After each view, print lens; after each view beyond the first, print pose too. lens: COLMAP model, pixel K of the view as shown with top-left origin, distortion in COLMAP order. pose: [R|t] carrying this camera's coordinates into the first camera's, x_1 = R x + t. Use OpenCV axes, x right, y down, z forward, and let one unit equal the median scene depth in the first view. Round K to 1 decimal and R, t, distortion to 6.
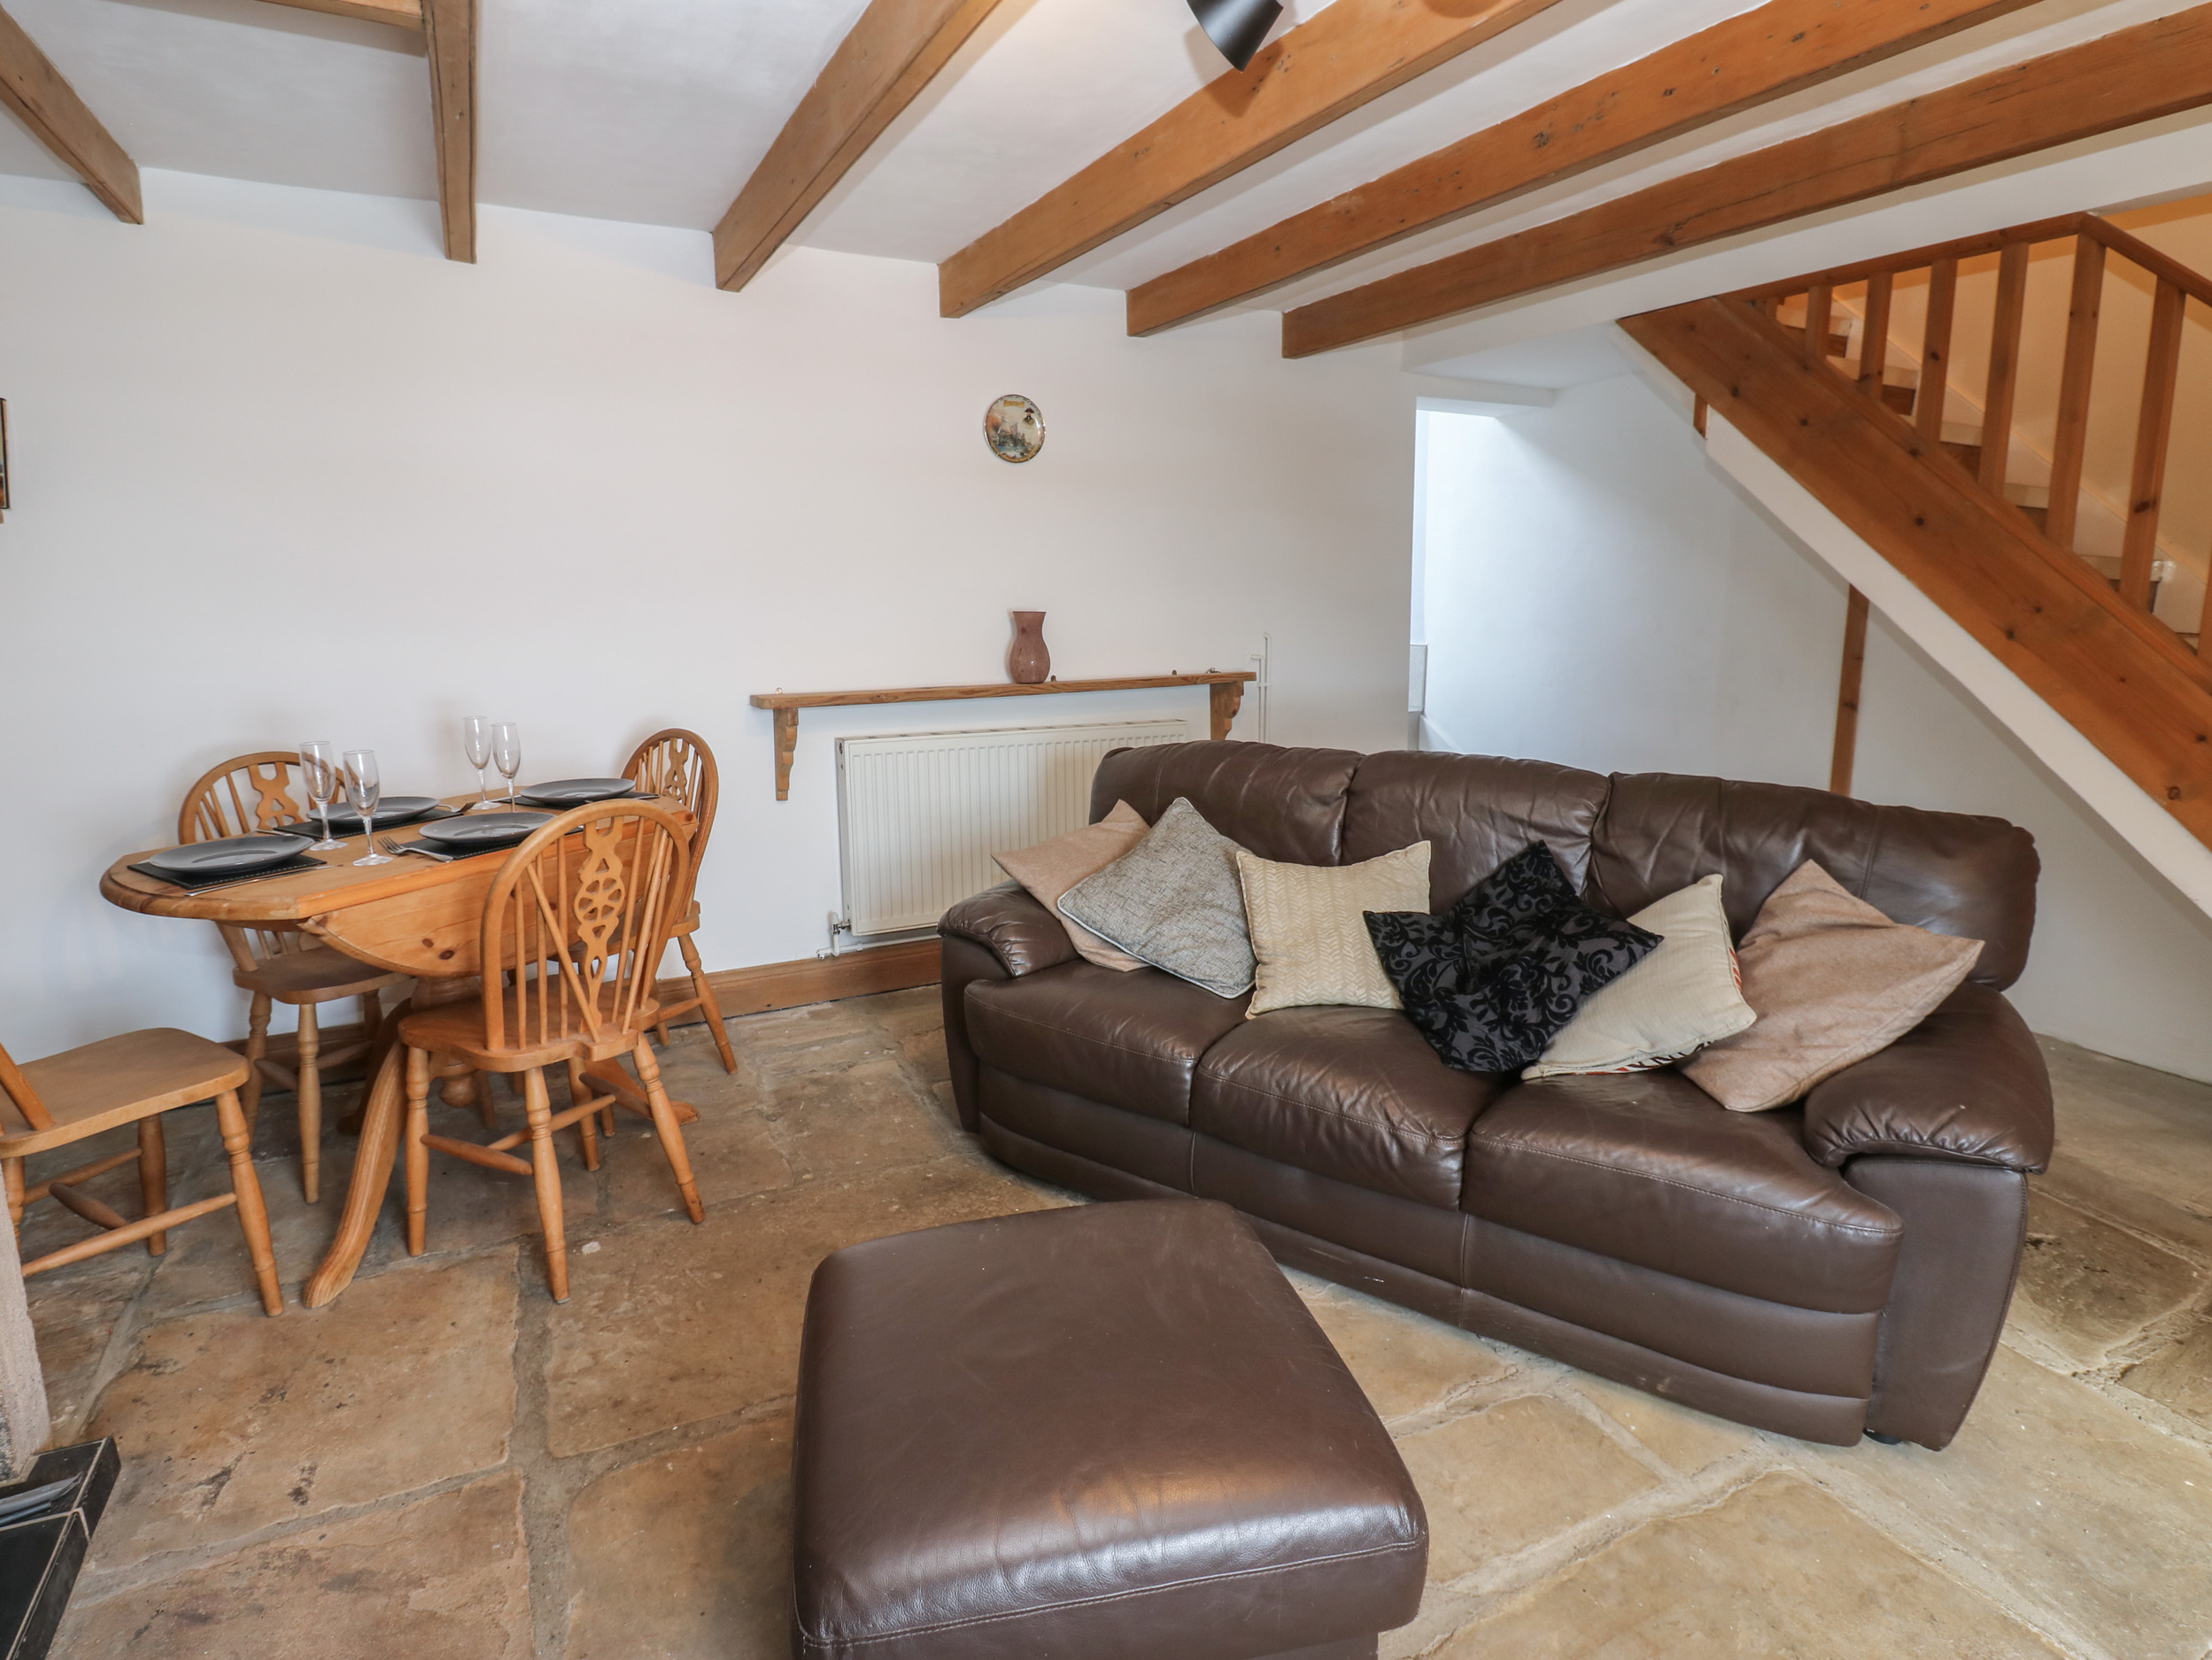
lens RADIAL K [[1179.2, 0, 1109.7], [0, 1179.2, 812.7], [0, 0, 1]] dist [0.003563, -0.015024]
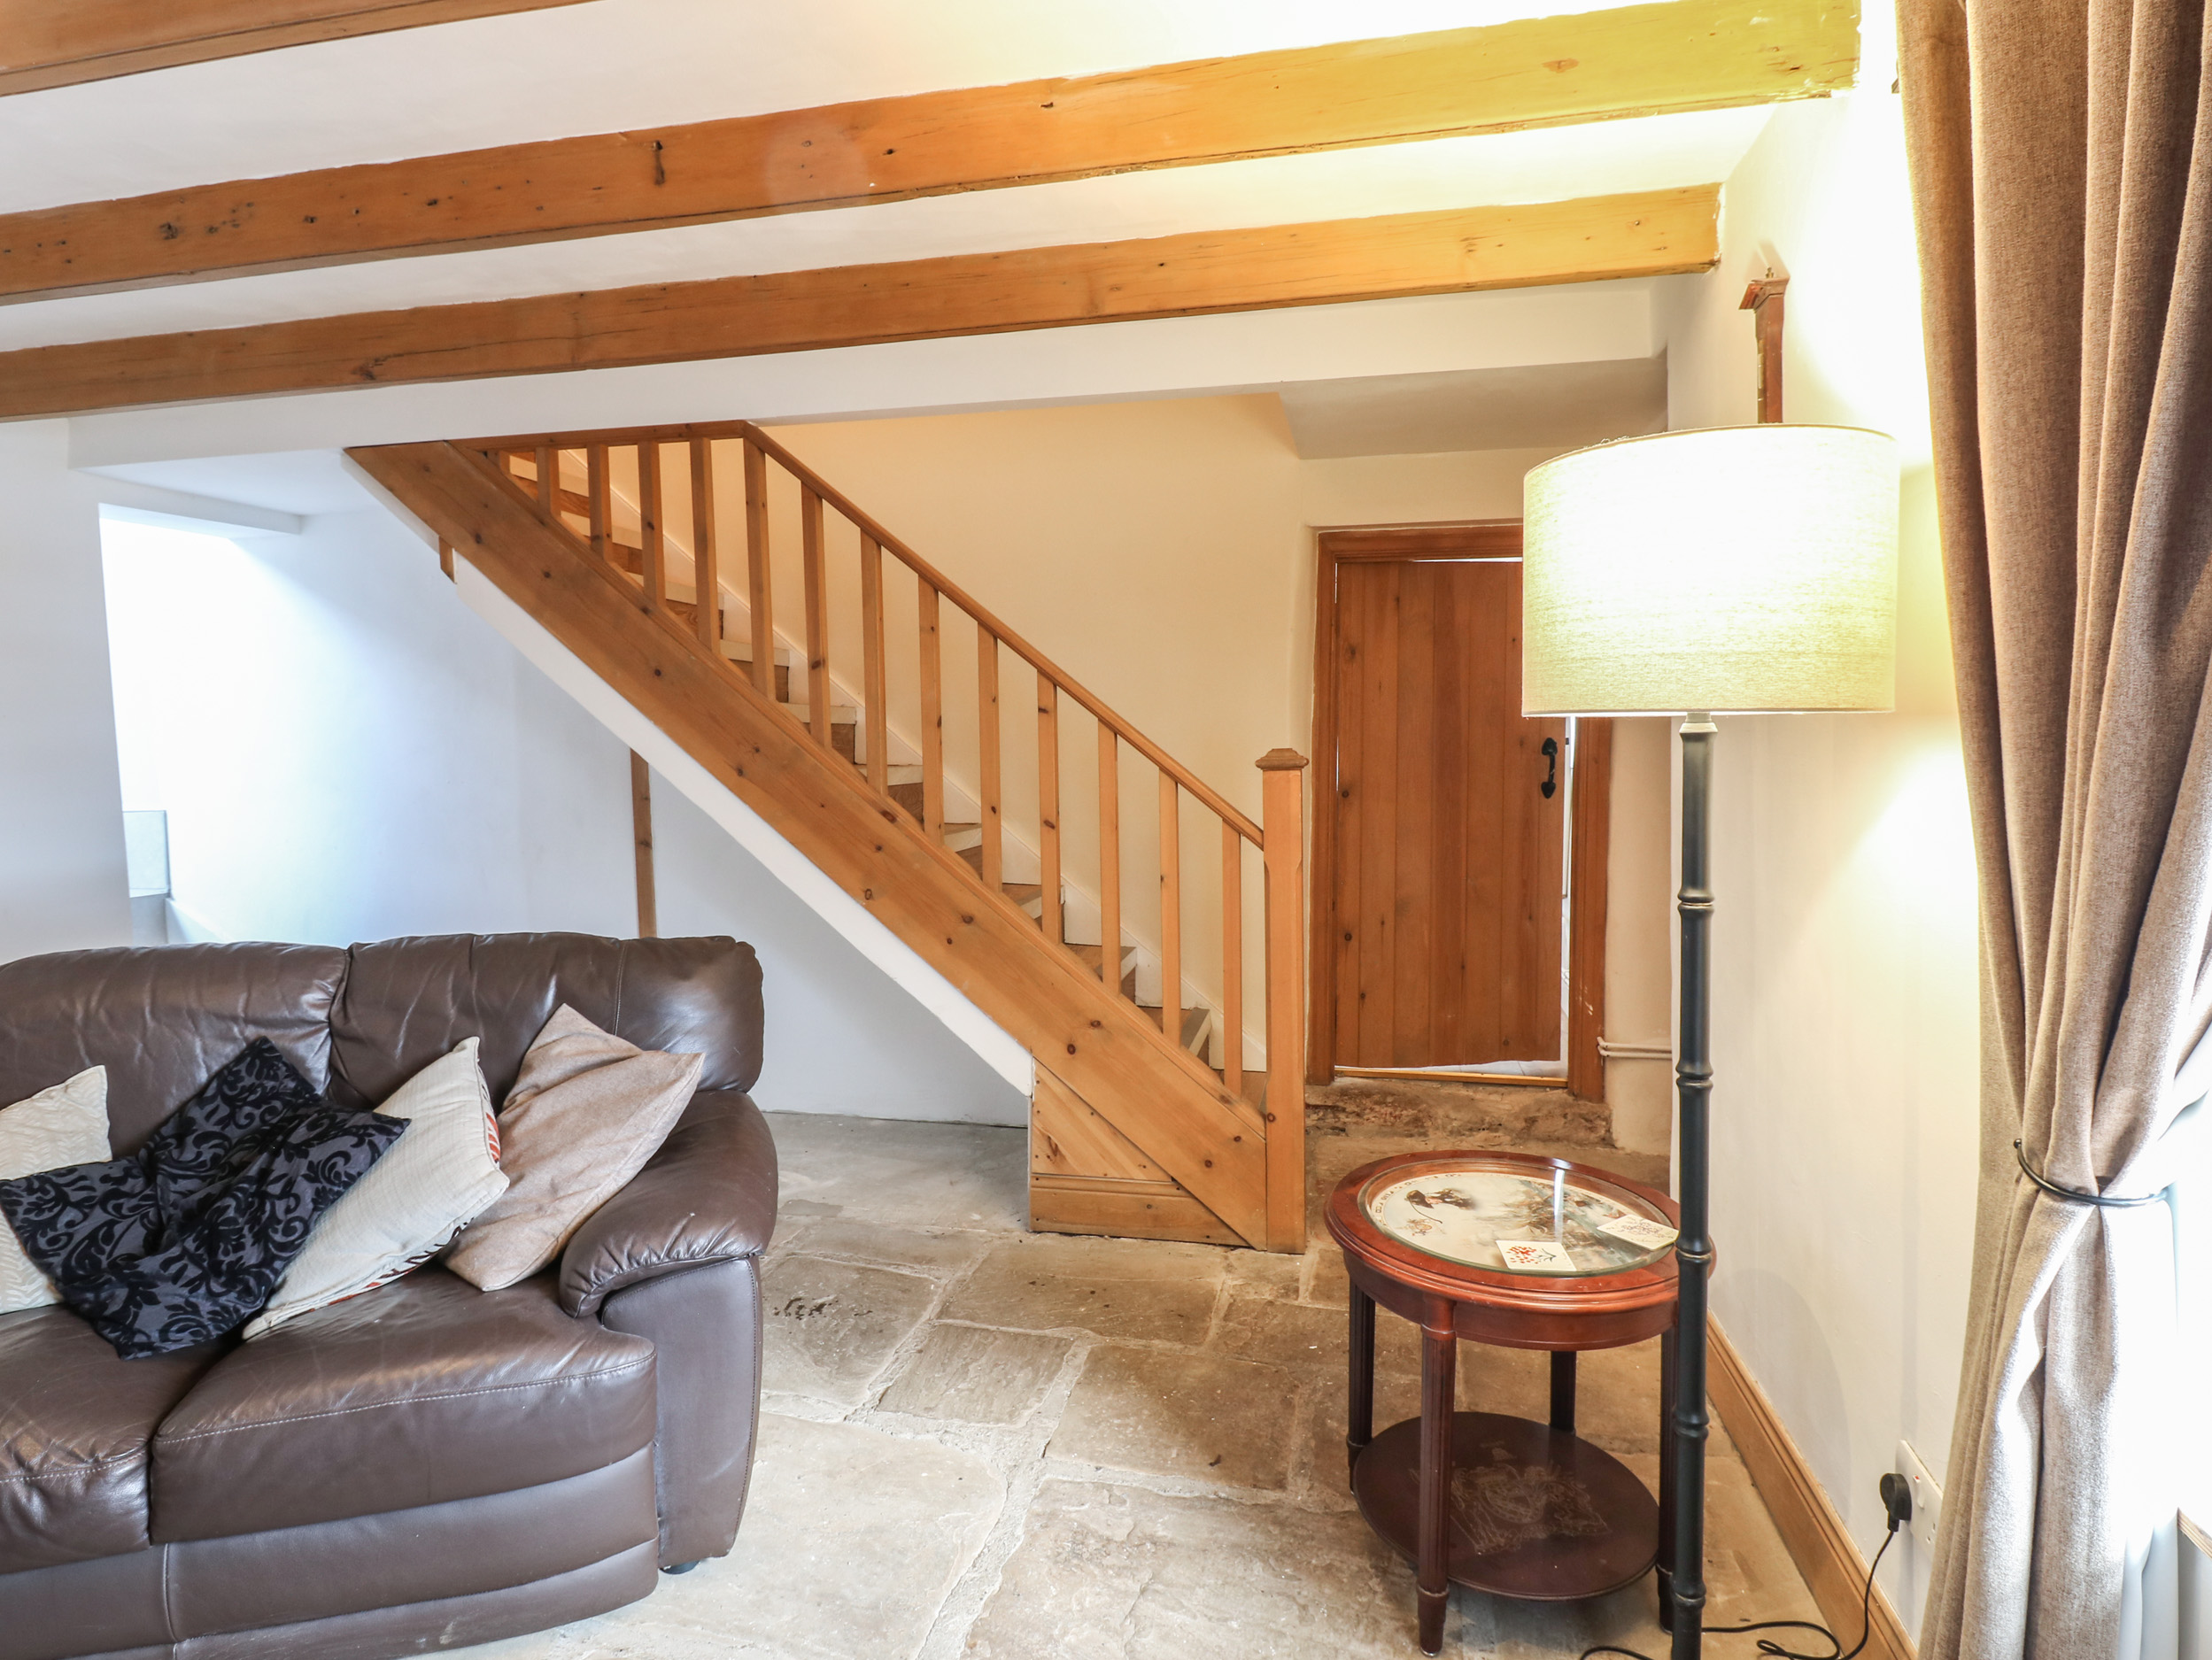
lens RADIAL K [[1234.0, 0, 1145.7], [0, 1234.0, 804.4], [0, 0, 1]] dist [0.006633, -0.016357]
pose [[0.632244, -0.056422, 0.772712, 0.108016], [0.156286, 0.986130, -0.055870, 0.008487], [-0.758843, 0.156087, 0.632293, -0.055842]]
